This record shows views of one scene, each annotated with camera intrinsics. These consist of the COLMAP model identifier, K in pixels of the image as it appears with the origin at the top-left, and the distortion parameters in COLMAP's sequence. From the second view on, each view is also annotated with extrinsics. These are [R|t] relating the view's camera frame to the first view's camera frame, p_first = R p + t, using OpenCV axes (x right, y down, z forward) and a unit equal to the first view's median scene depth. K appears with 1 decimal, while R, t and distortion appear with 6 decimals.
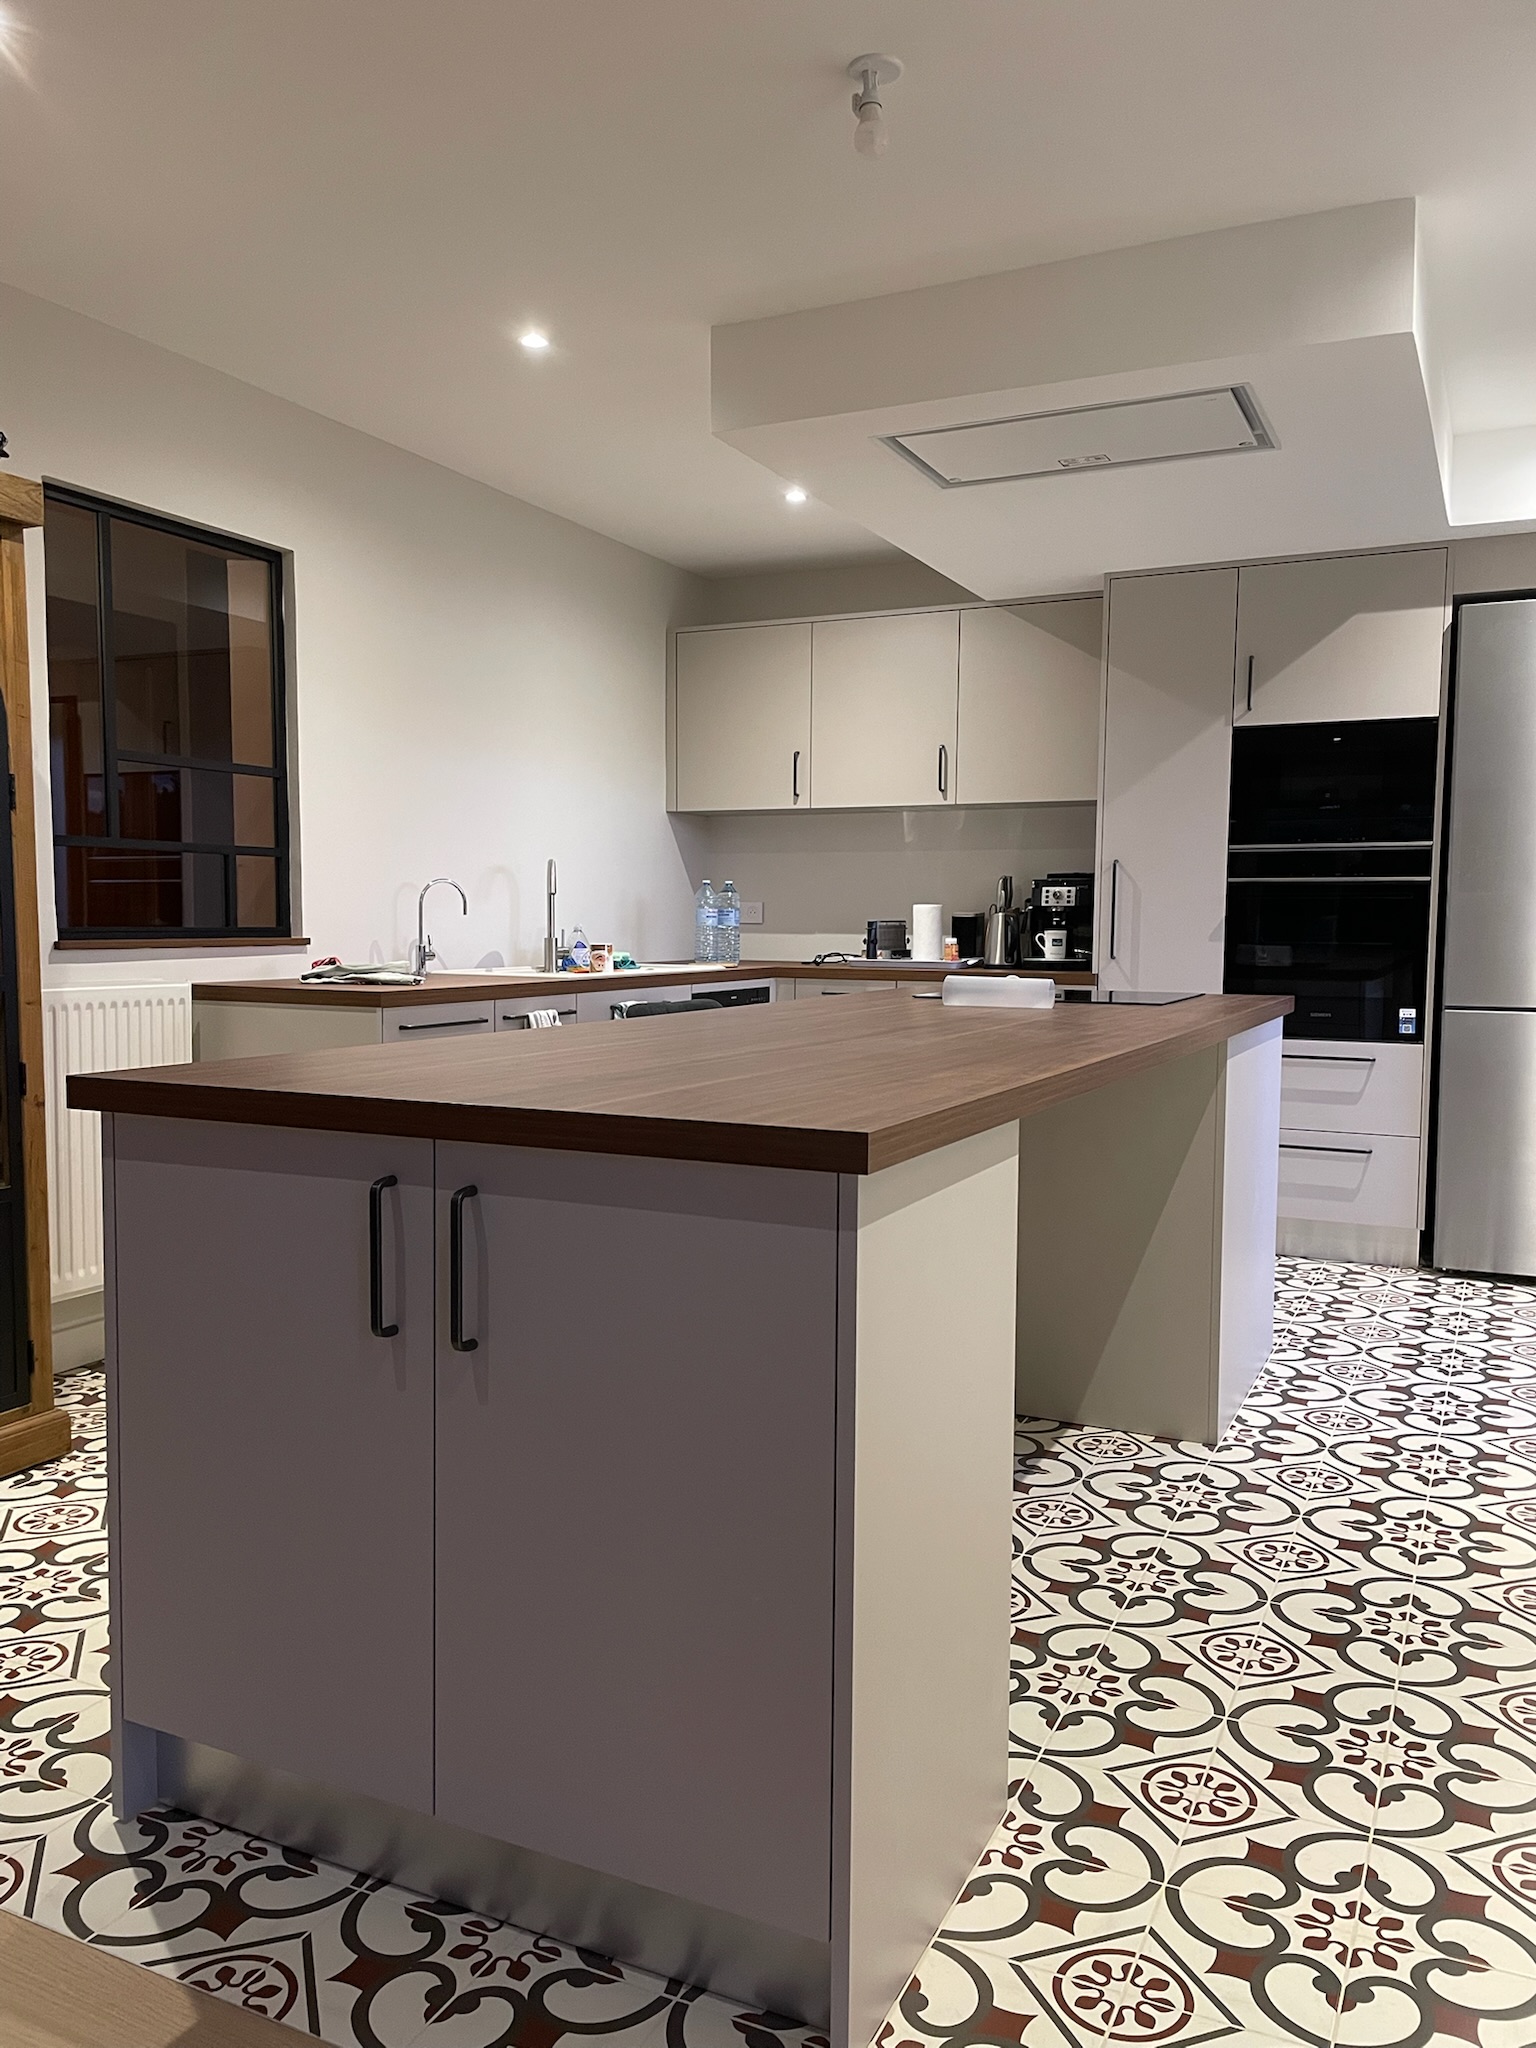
lens RADIAL K [[1550.6, 0, 776.7], [0, 1550.6, 1023.8], [0, 0, 1]] dist [0.095787, -0.129156]
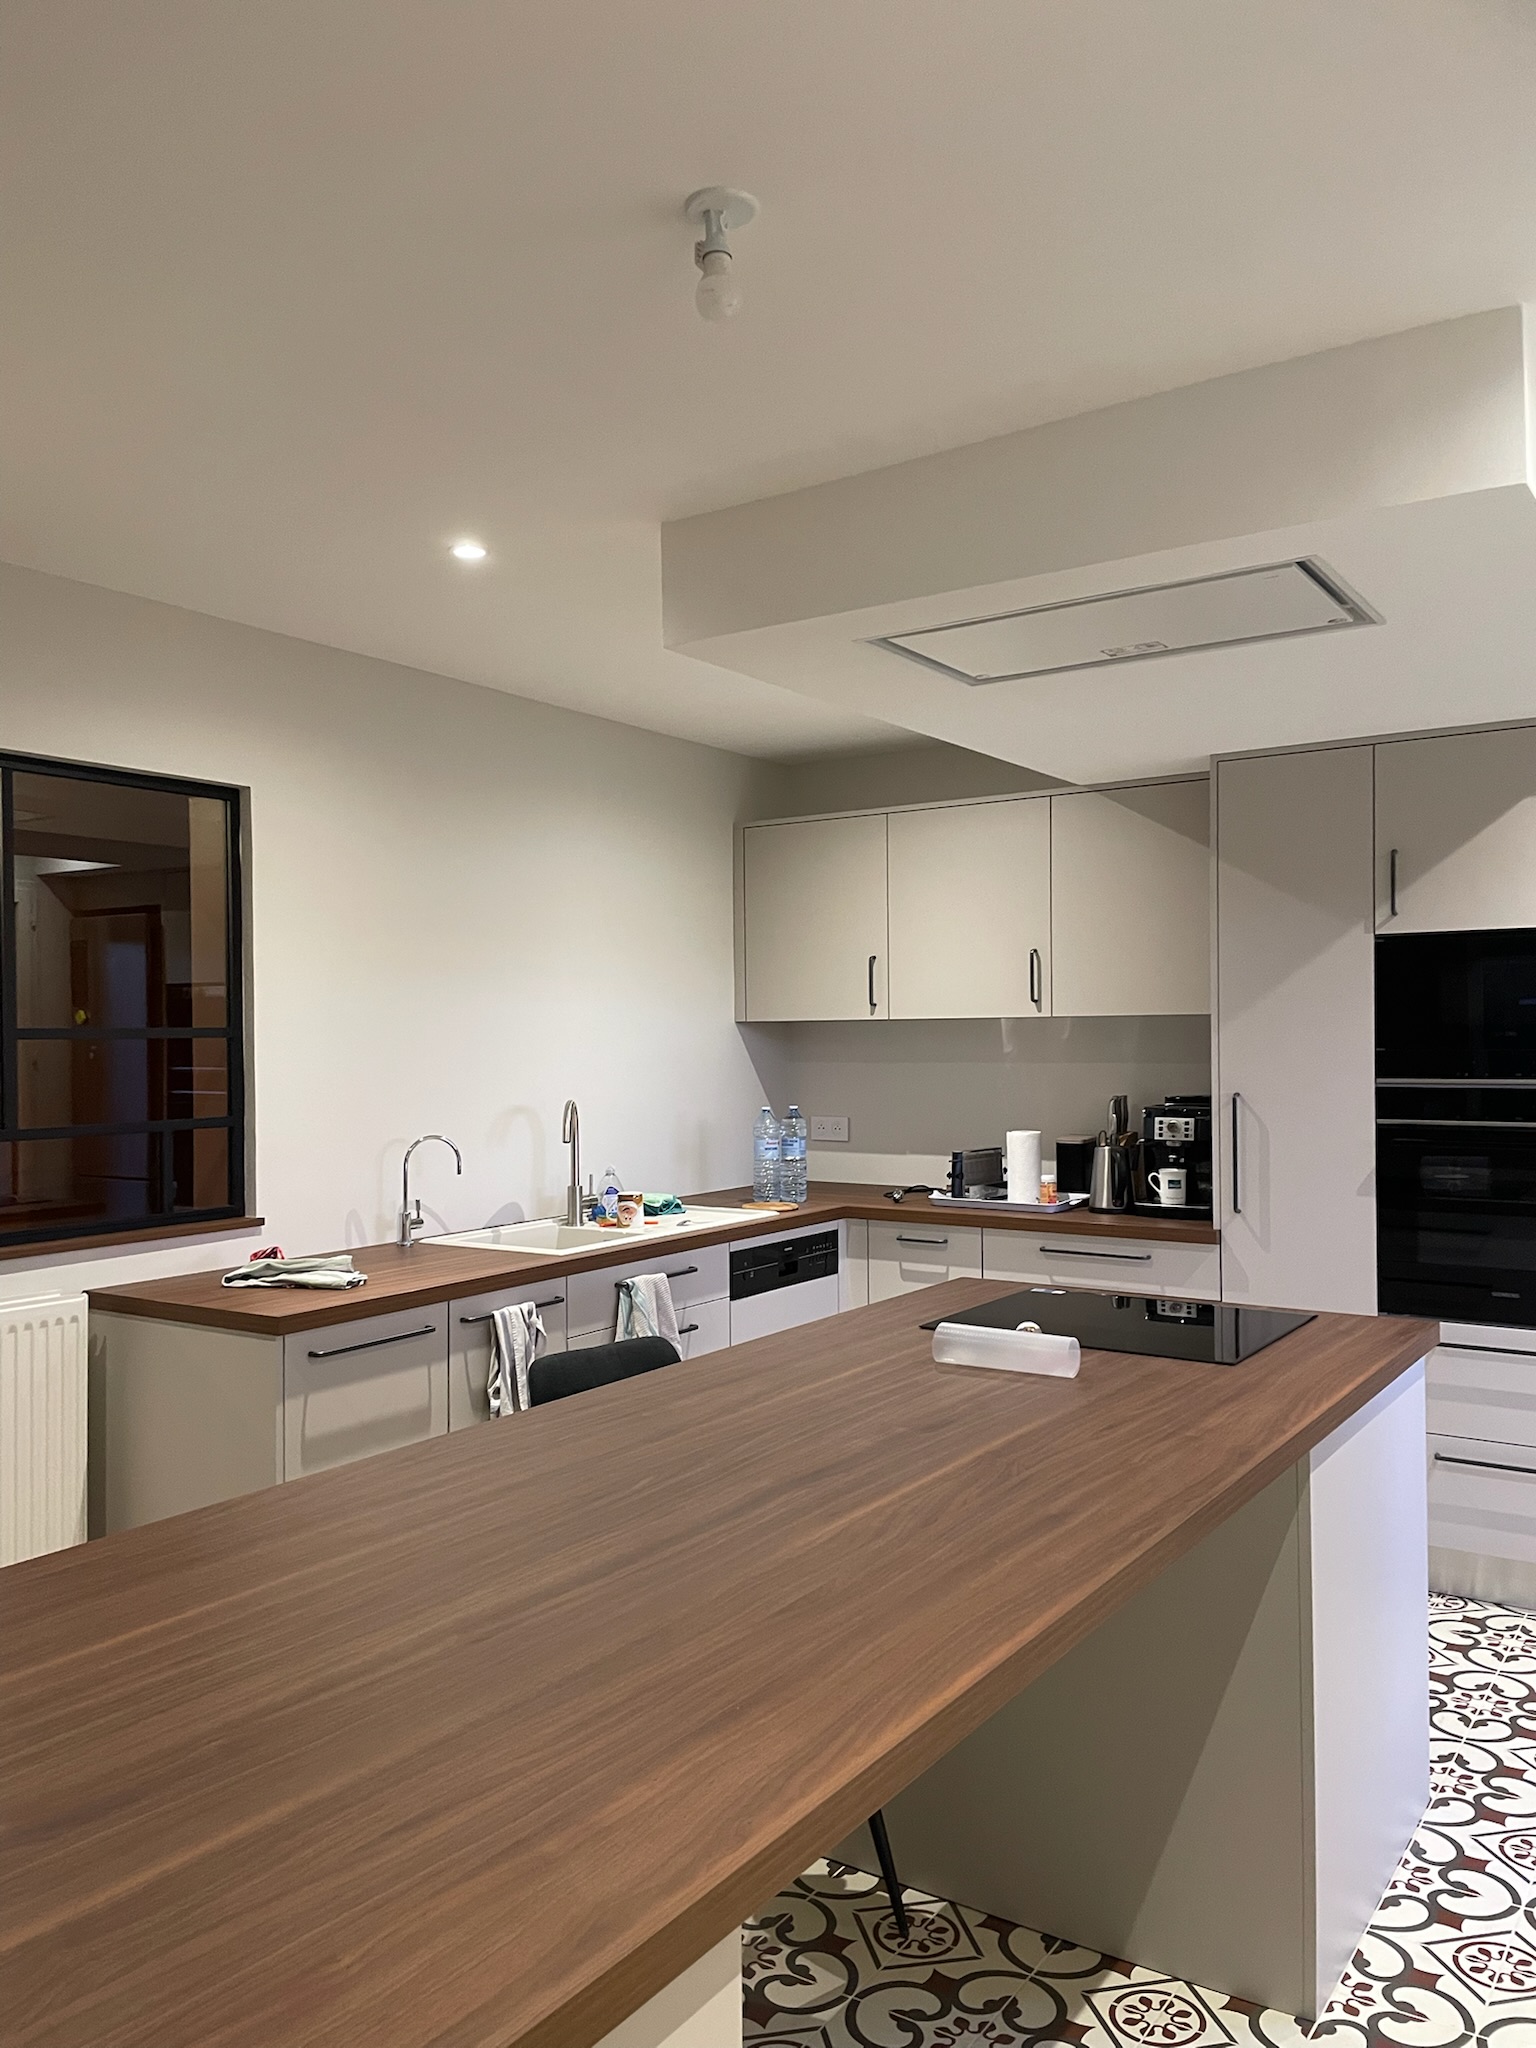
lens RADIAL K [[1543.5, 0, 760.2], [0, 1543.5, 1026.6], [0, 0, 1]] dist [0.089316, -0.120014]
pose [[0.988653, -0.017068, -0.149246, 0.092401], [0.005760, 0.997100, -0.075879, -0.079760], [0.150109, 0.074158, 0.985884, 0.148081]]
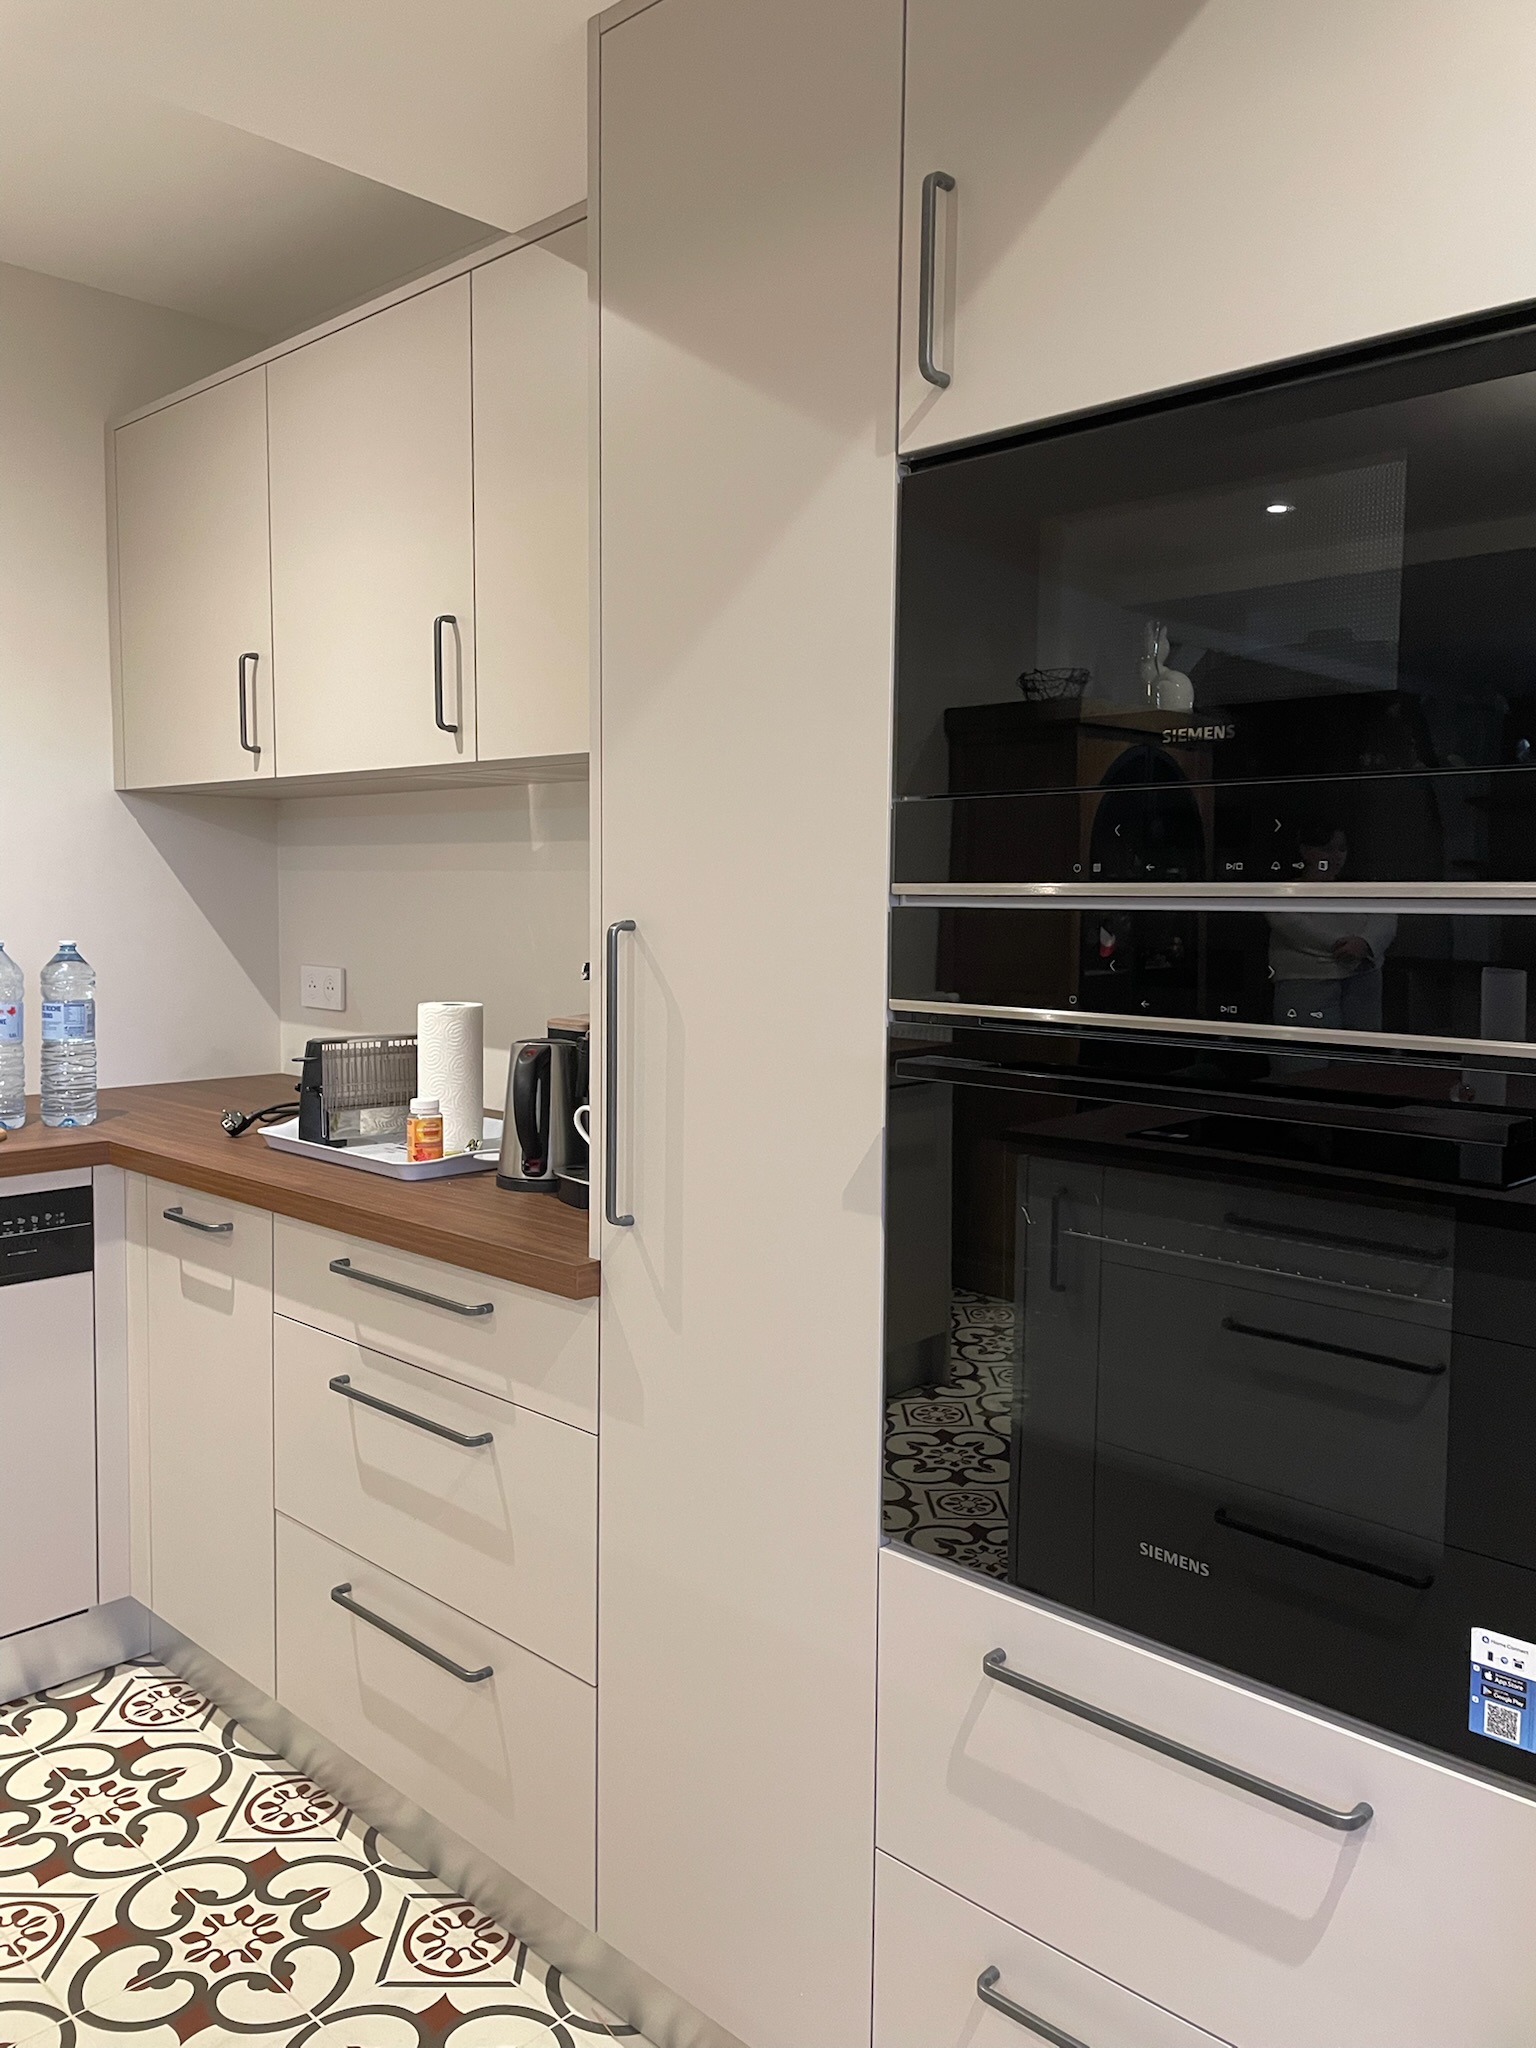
lens RADIAL K [[1550.6, 0, 776.7], [0, 1550.6, 1023.8], [0, 0, 1]] dist [0.095787, -0.129156]
pose [[0.950965, 0.028462, -0.307986, 0.348598], [-0.024713, 0.999565, 0.016068, -0.090724], [0.308309, -0.007668, 0.951255, 0.708764]]
